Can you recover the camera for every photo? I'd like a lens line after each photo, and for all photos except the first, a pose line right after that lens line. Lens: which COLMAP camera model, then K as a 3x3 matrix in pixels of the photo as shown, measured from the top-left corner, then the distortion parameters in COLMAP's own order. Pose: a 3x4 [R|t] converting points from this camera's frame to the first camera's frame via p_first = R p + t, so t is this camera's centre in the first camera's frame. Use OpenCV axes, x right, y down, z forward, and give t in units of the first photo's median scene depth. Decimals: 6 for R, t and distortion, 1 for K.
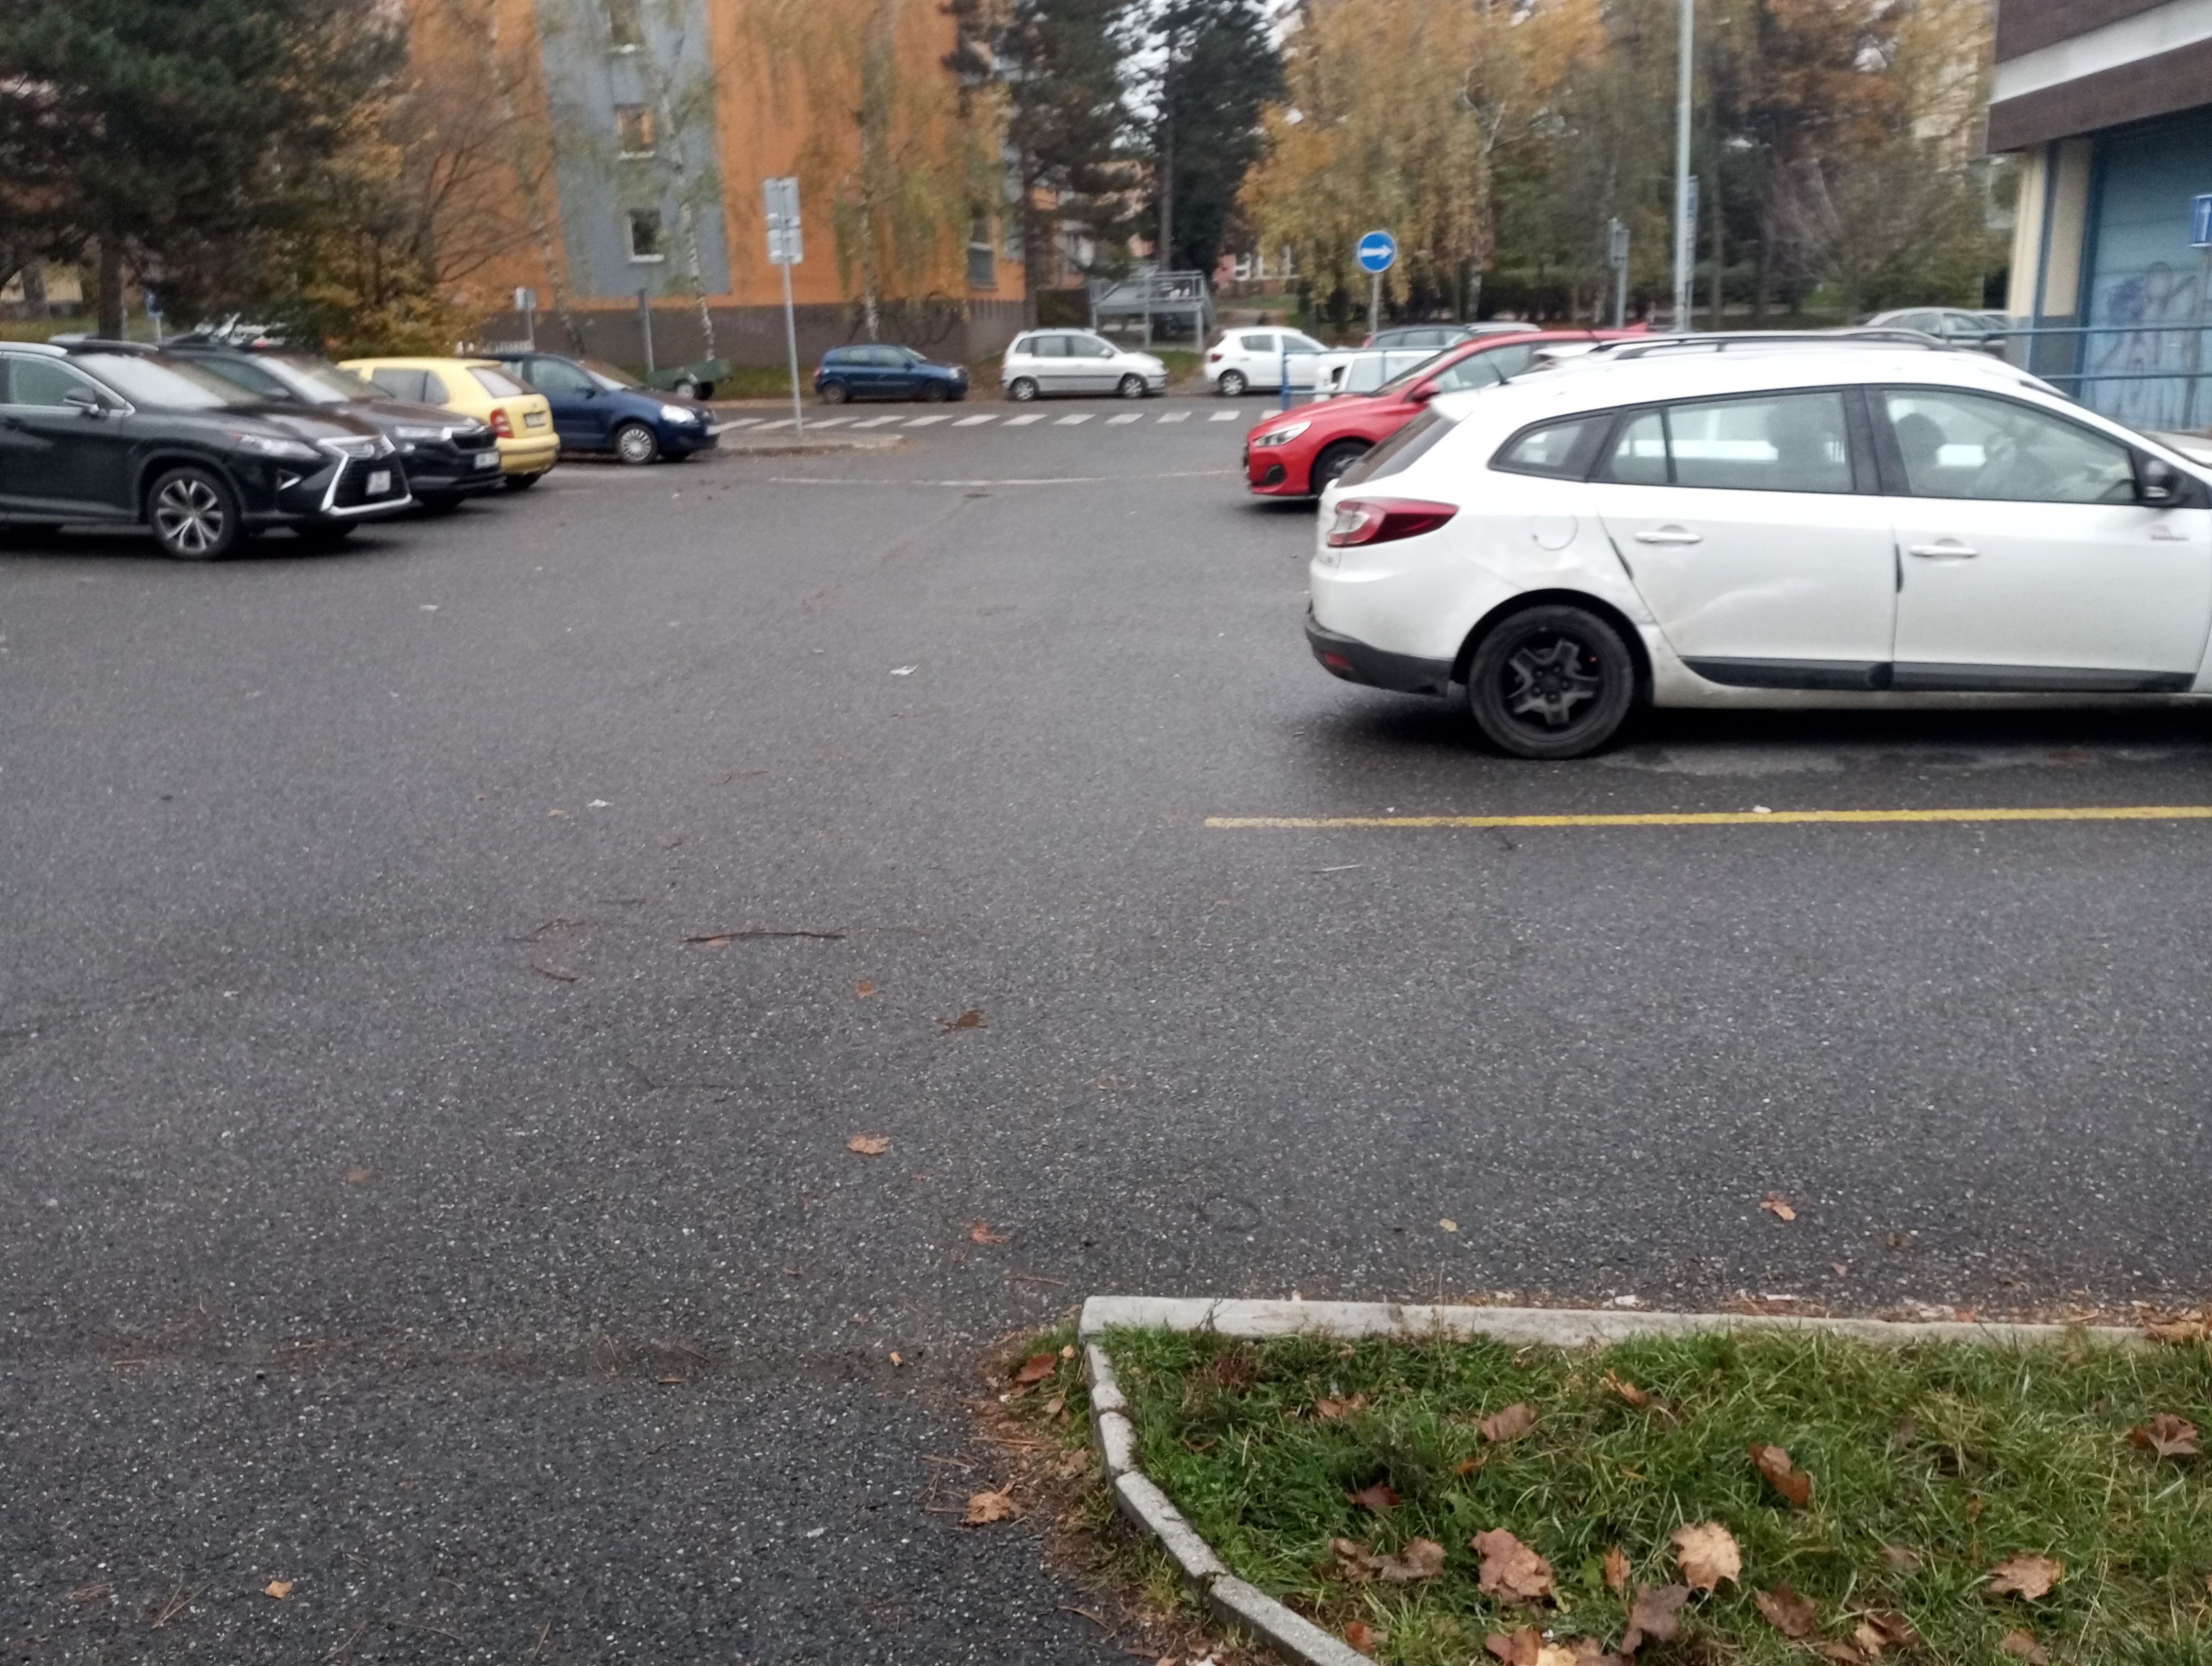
lens RADIAL K [[1819.3, 0, 1108.7], [0, 1819.3, 828.1], [0, 0, 1]] dist [0.014549, -0.024348]
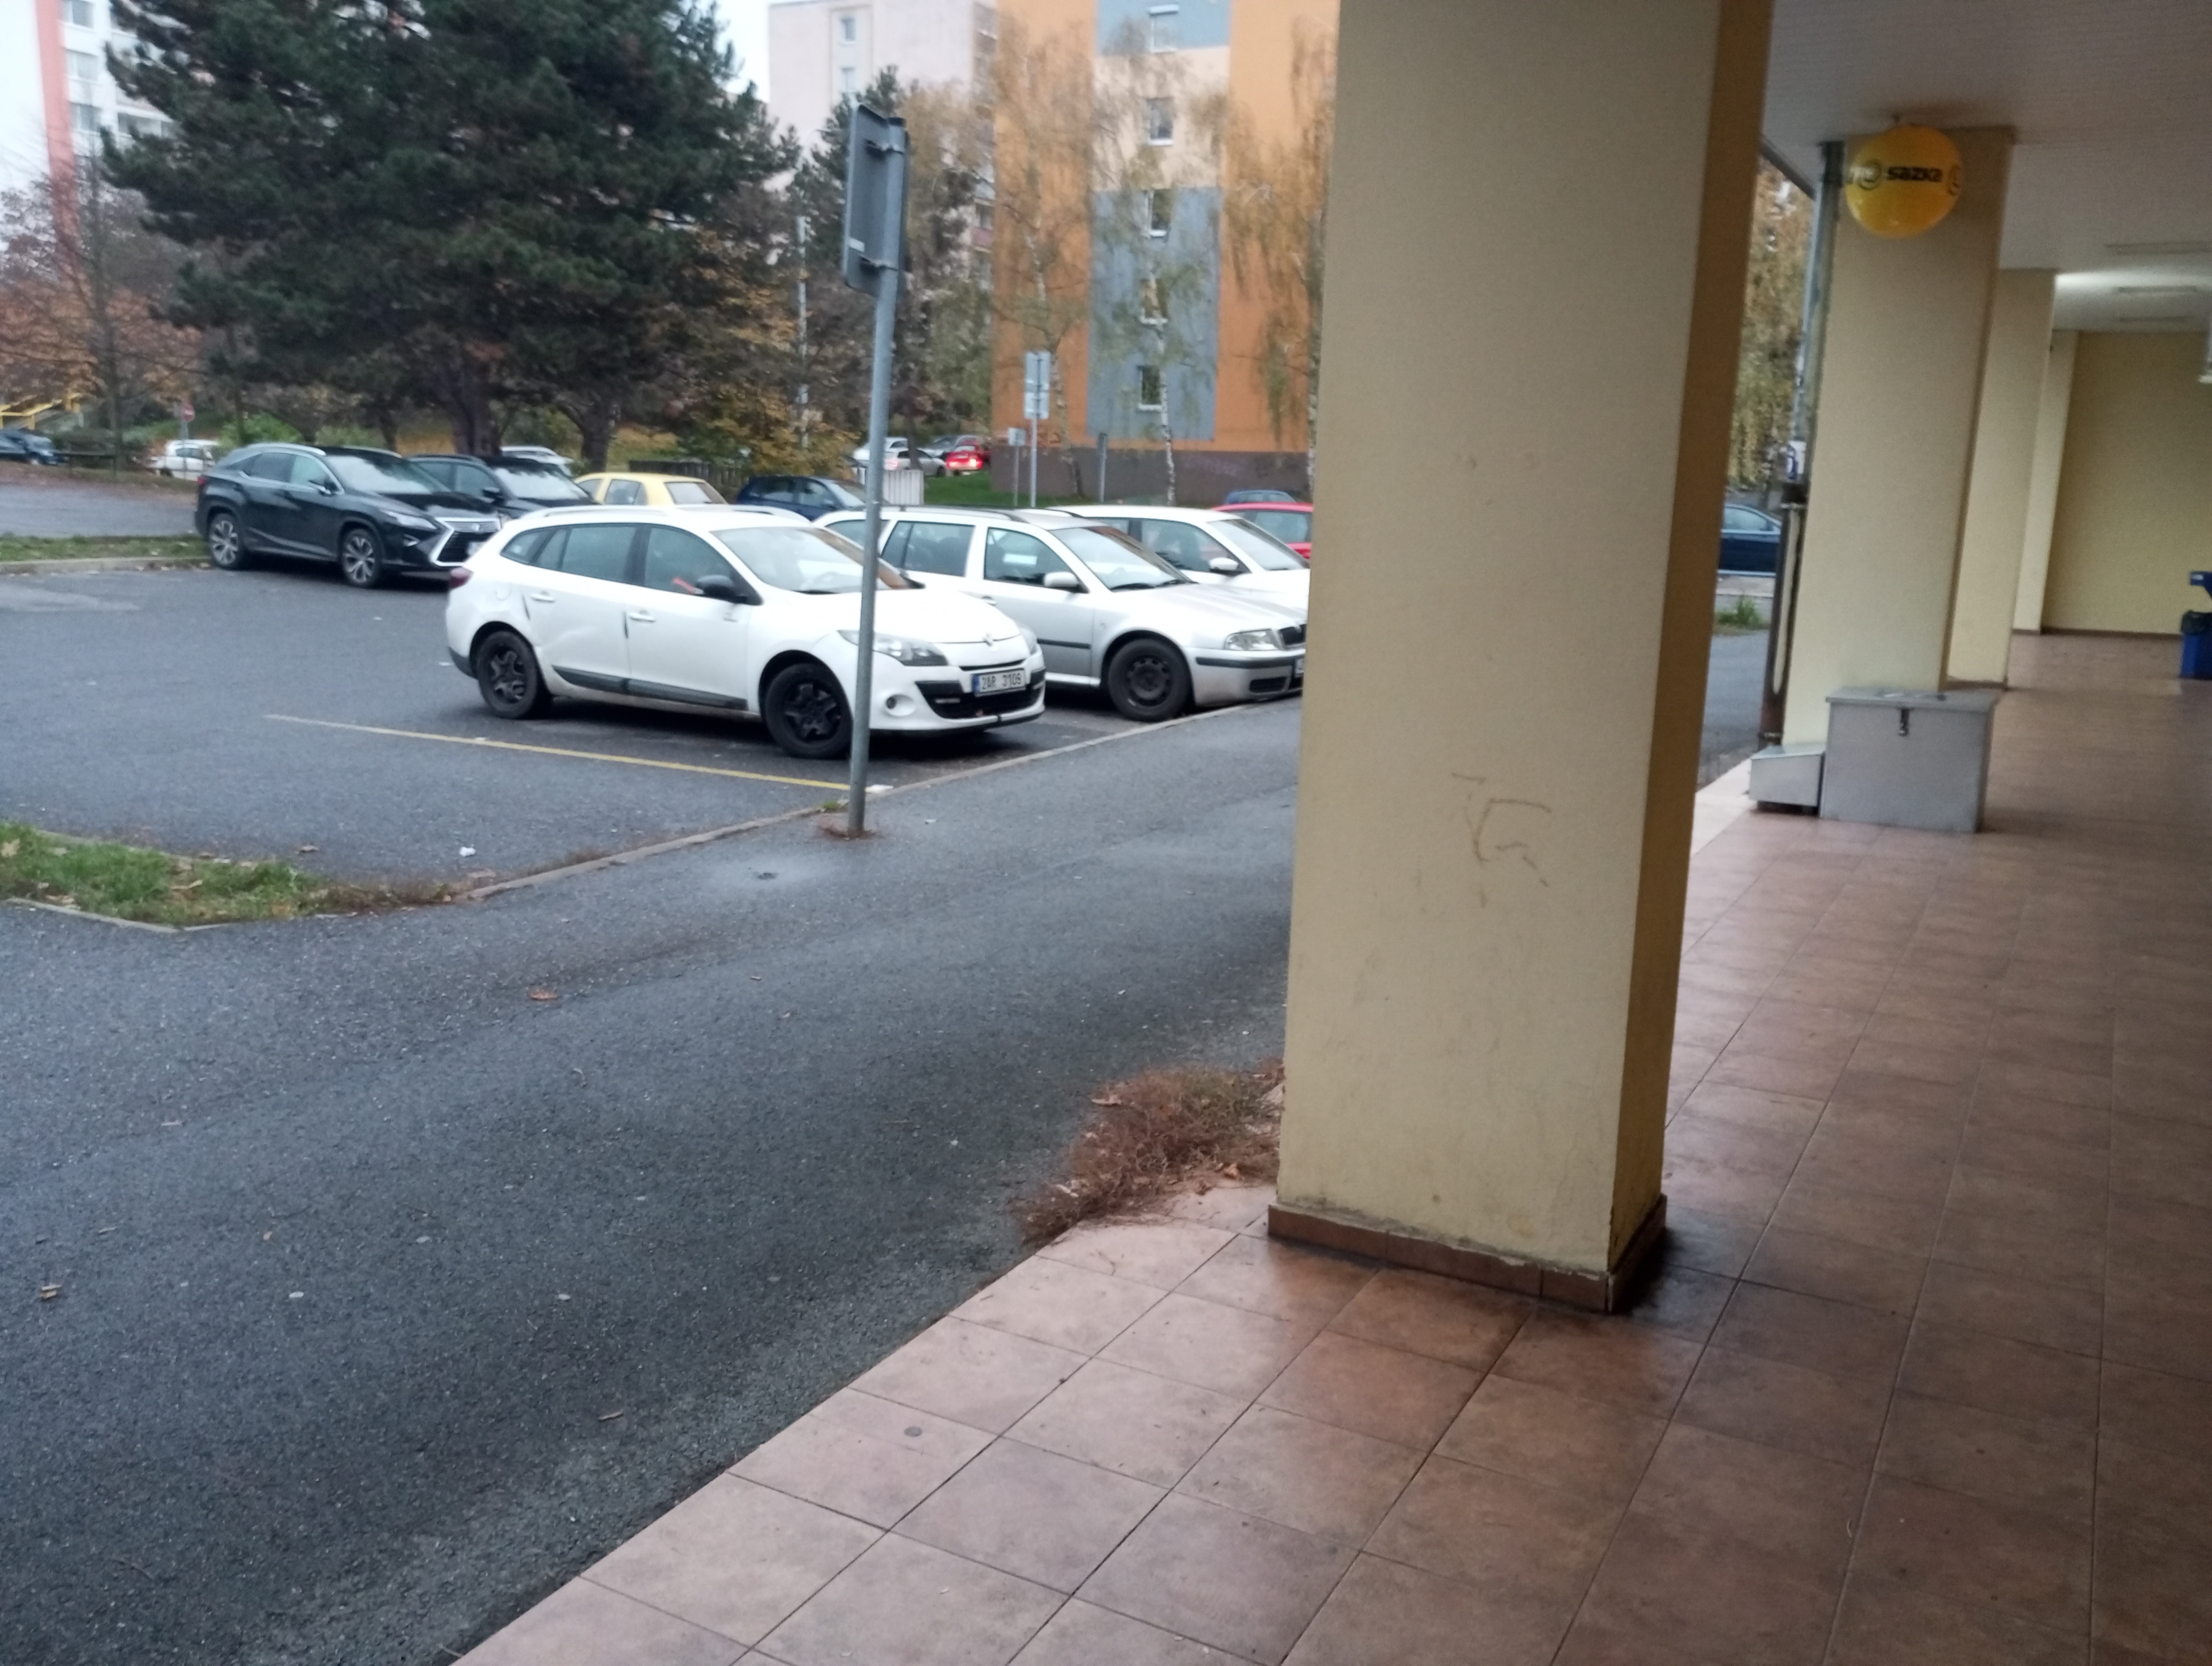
lens RADIAL K [[1819.3, 0, 1103.6], [0, 1819.3, 836.3], [0, 0, 1]] dist [0.014549, -0.024348]
pose [[0.915618, 0.133303, -0.379307, 0.726665], [-0.159647, 0.986415, -0.038710, 0.025777], [0.368994, 0.095999, 0.924461, -0.210363]]
